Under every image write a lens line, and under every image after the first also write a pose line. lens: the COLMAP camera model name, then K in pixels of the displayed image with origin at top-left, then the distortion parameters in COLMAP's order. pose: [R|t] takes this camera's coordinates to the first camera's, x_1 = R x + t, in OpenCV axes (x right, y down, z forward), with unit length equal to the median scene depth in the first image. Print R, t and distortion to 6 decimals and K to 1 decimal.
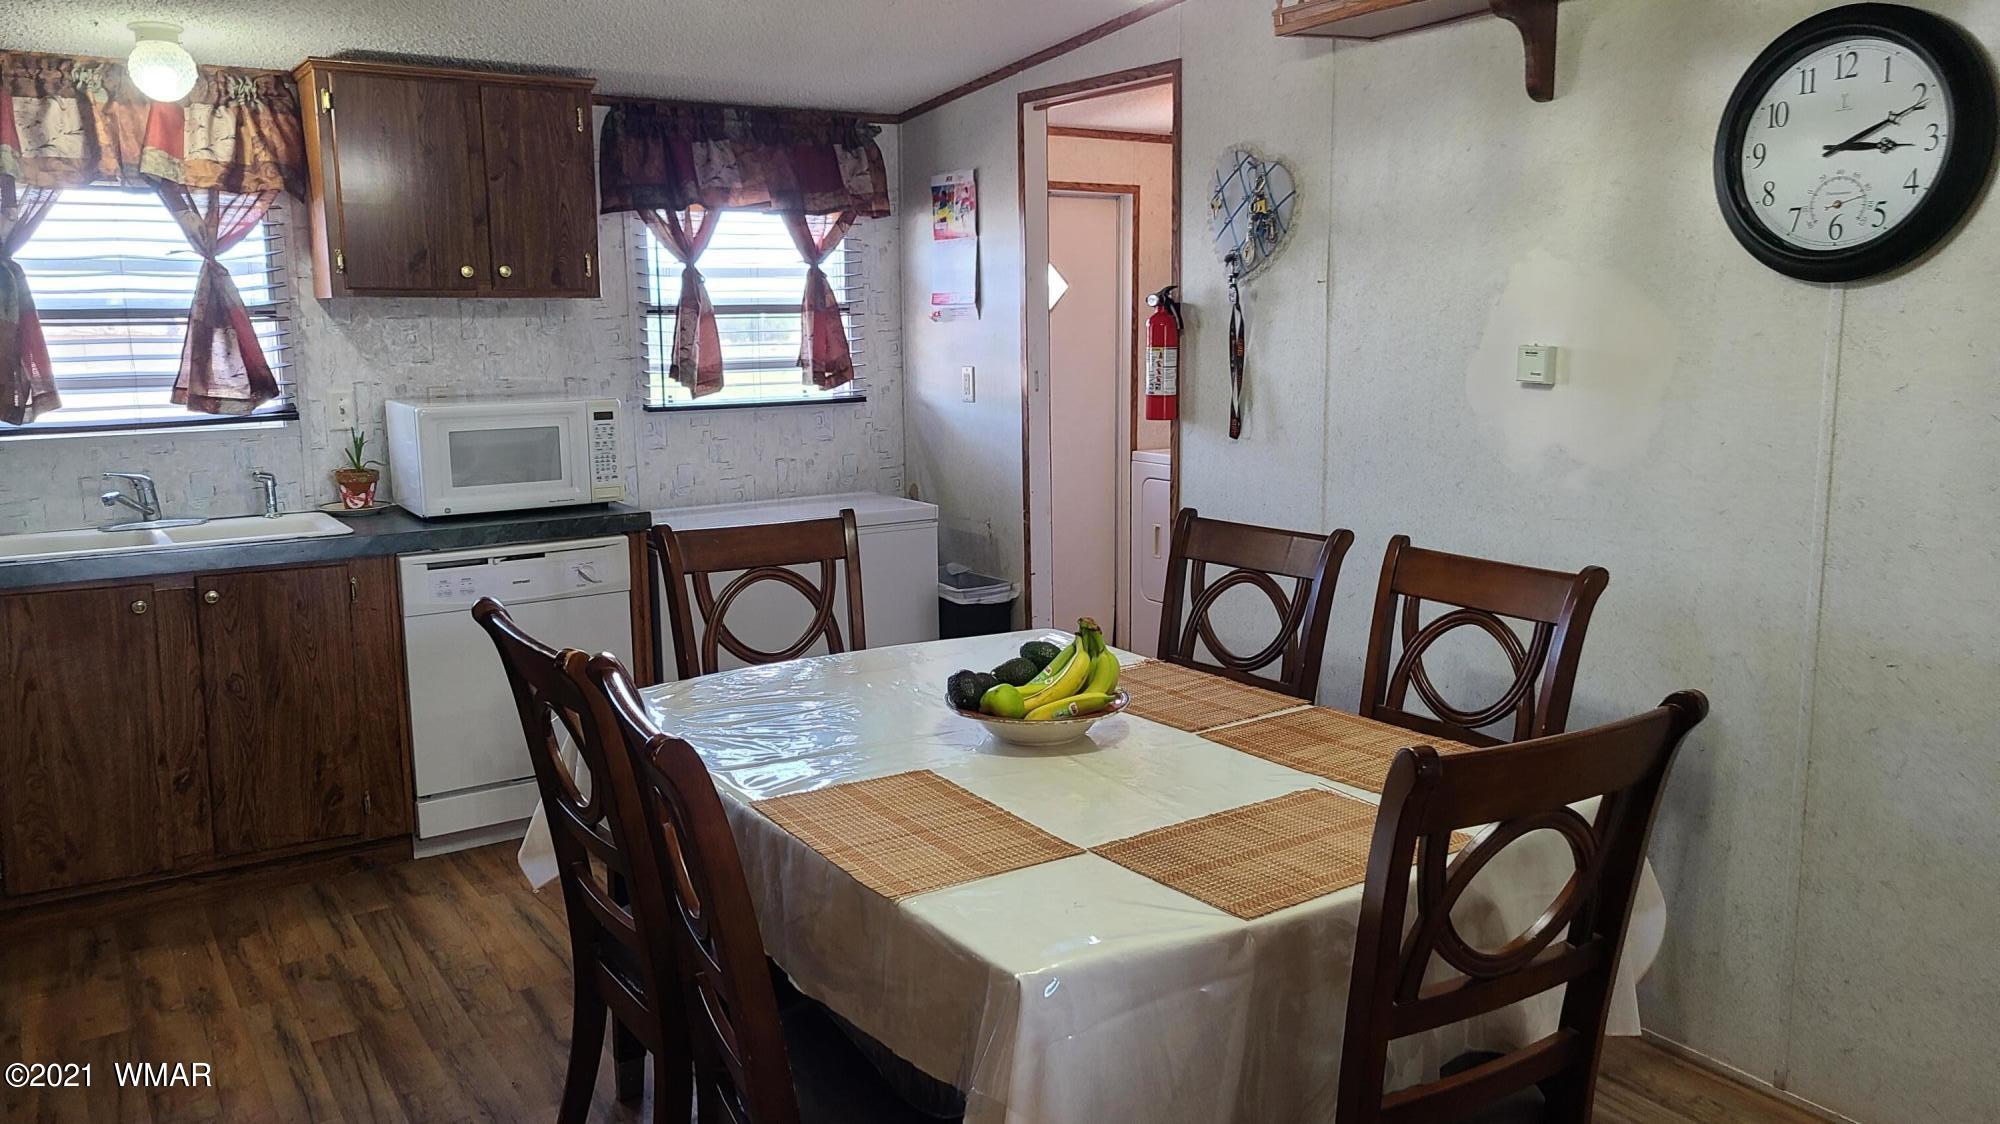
lens RADIAL K [[1480.2, 0, 980.4], [0, 1480.2, 546.3], [0, 0, 1]] dist [-0.010787, -0.002724]
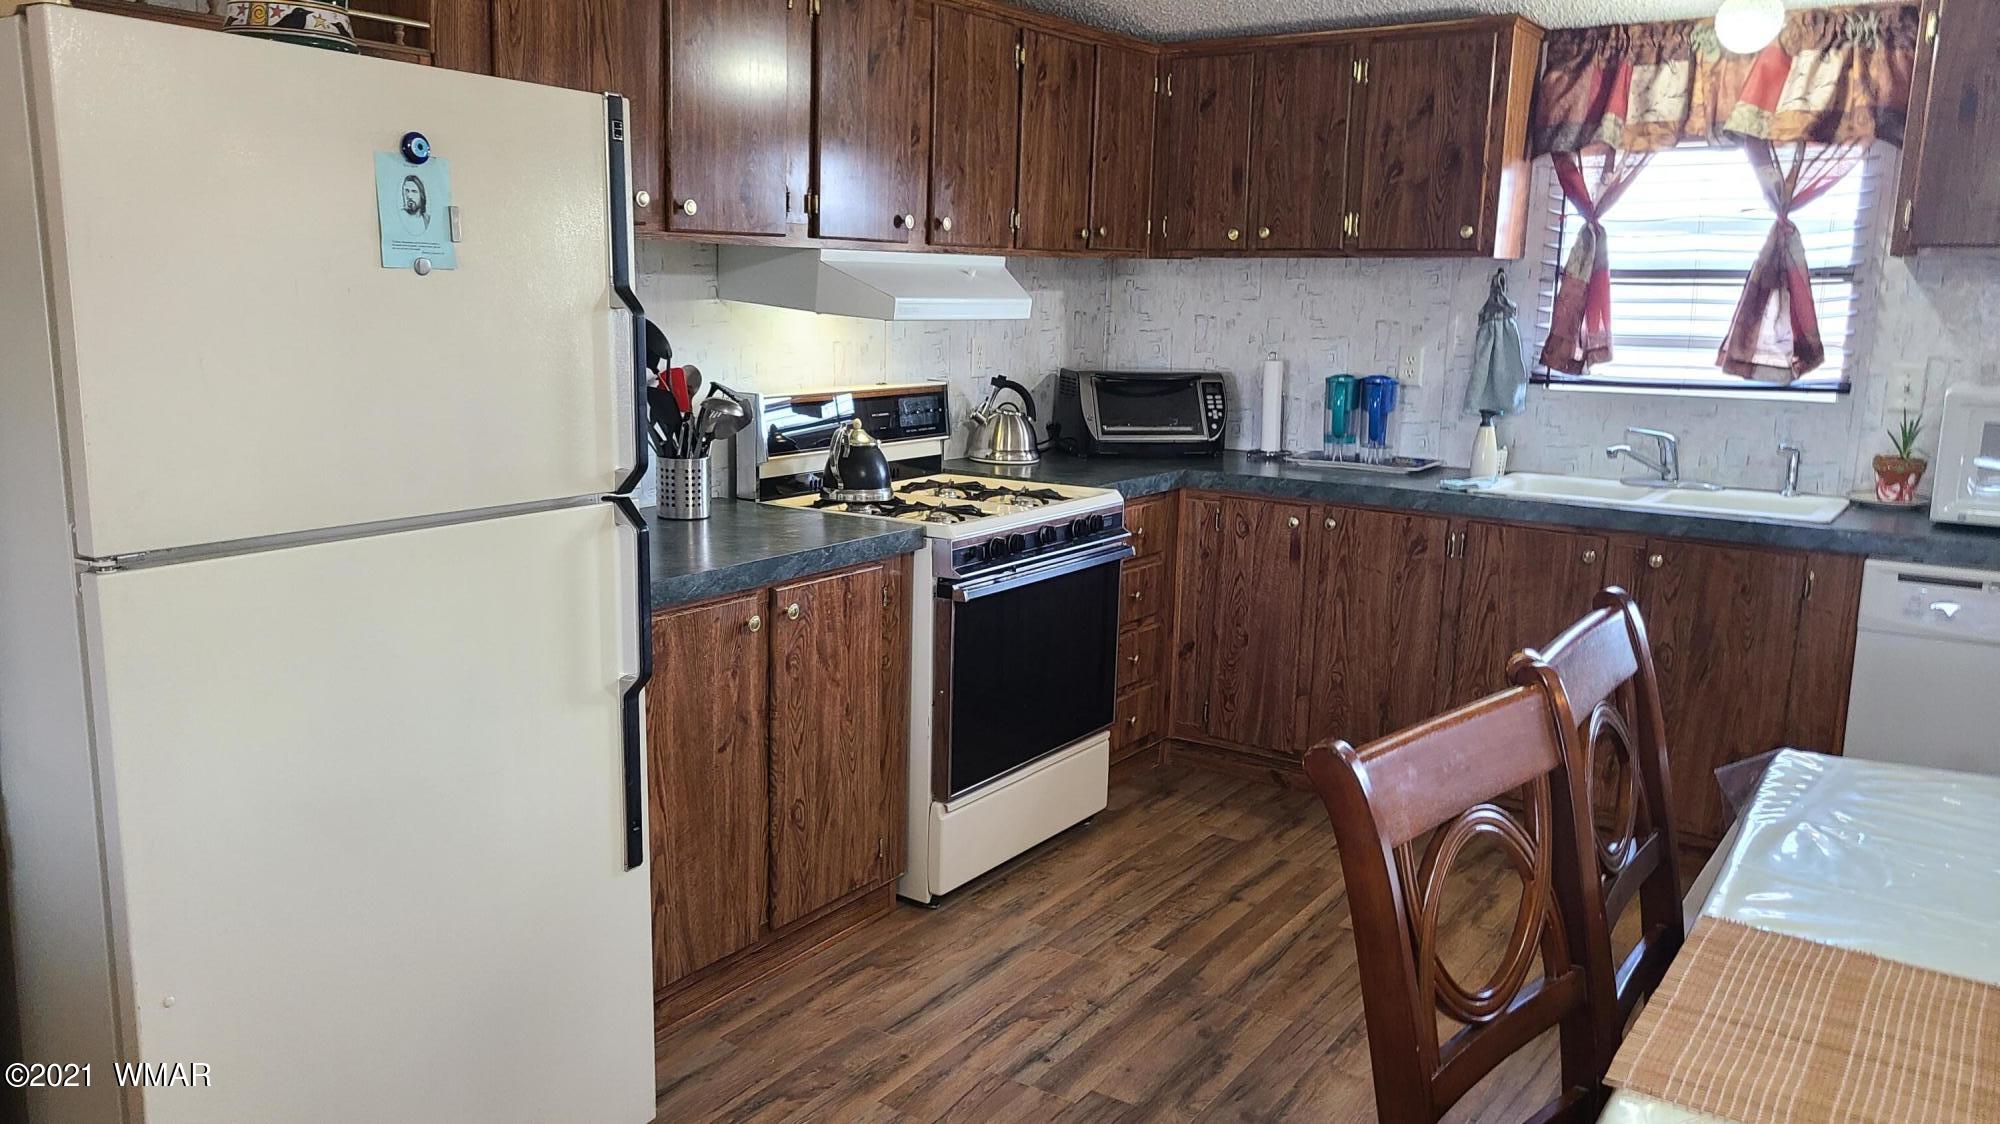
lens RADIAL K [[1480.2, 0, 979.0], [0, 1480.2, 580.4], [0, 0, 1]] dist [-0.010787, -0.002724]
pose [[0.341475, 0.197518, -0.918902, 0.219688], [-0.152537, 0.976354, 0.153183, -0.033263], [0.927431, 0.087859, 0.363529, 0.198429]]
